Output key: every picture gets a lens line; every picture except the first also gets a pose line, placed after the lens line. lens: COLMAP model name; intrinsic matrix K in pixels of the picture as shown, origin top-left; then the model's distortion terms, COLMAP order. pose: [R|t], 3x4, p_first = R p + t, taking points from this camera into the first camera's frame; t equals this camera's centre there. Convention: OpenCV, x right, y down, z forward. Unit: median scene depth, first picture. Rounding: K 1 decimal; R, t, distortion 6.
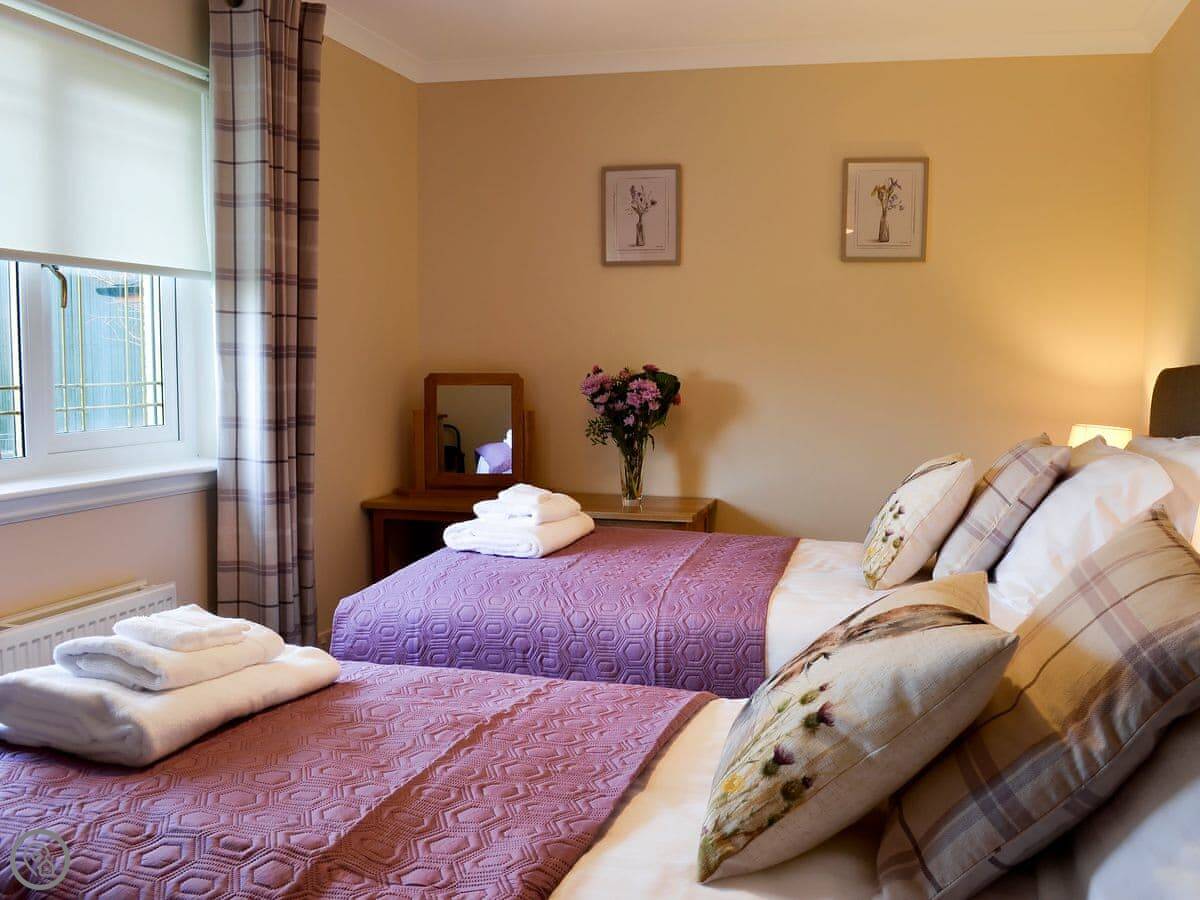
lens RADIAL K [[1066.4, 0, 624.6], [0, 1066.4, 447.5], [0, 0, 1]] dist [-0.072549, 0.006862]
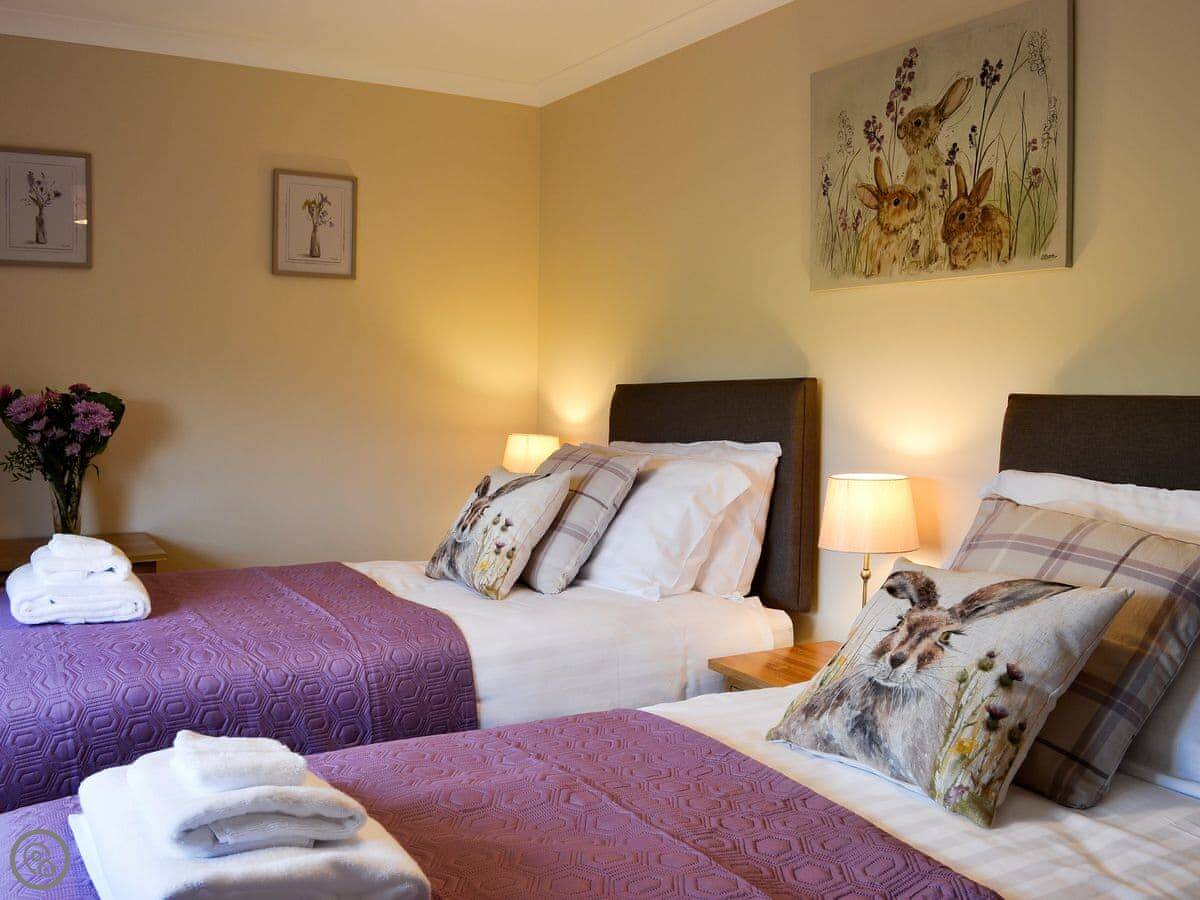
lens RADIAL K [[1066.4, 0, 624.6], [0, 1066.4, 447.5], [0, 0, 1]] dist [-0.072549, 0.006862]
pose [[0.733106, -0.046223, 0.678542, -0.375655], [0.051280, 0.998605, 0.012622, -0.023548], [-0.678178, 0.025542, 0.734454, 0.136849]]
